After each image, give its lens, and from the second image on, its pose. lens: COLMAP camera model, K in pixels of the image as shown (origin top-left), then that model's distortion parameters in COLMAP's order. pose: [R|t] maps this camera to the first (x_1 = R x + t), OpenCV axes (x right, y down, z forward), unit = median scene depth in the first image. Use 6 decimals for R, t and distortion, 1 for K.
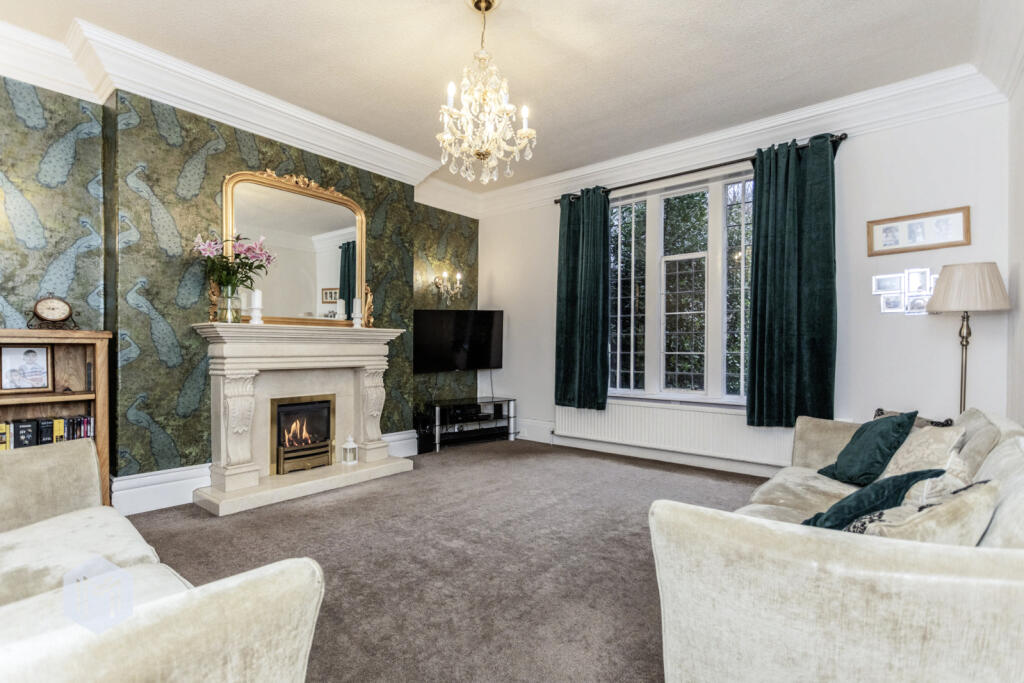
lens RADIAL K [[490.8, 0, 513.1], [0, 490.8, 346.7], [0, 0, 1]] dist [0.044395, -0.000910]
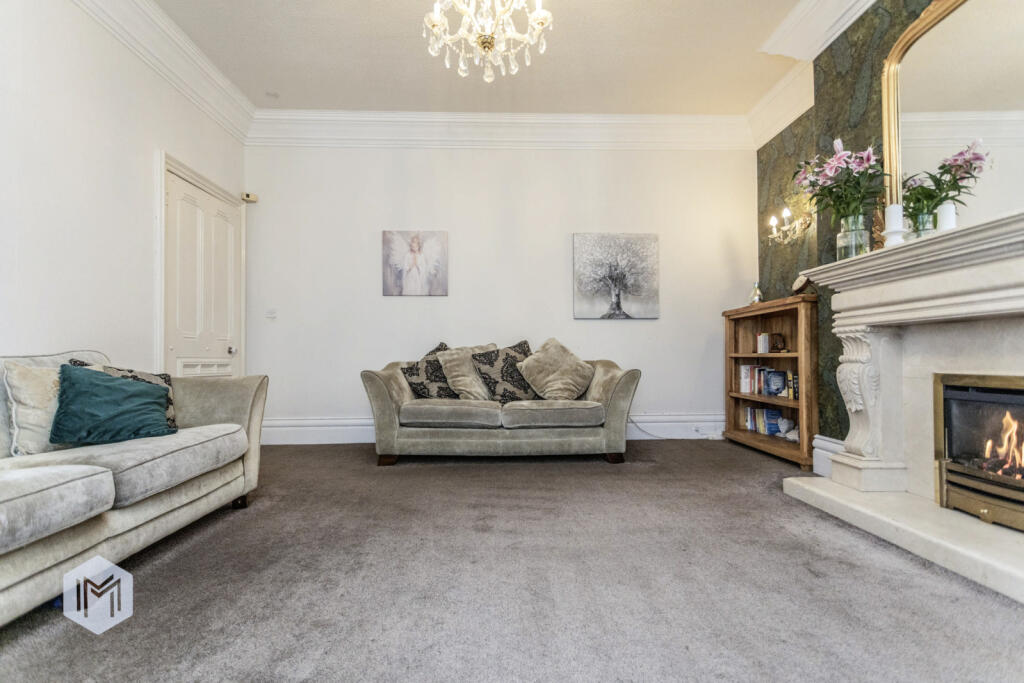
lens RADIAL K [[490.8, 0, 514.0], [0, 490.8, 345.9], [0, 0, 1]] dist [0.044395, -0.000910]
pose [[-0.755699, -0.013824, -0.654773, 0.326940], [-0.000414, 0.999787, -0.020631, 0.094412], [0.654919, -0.015320, -0.755544, 1.254927]]
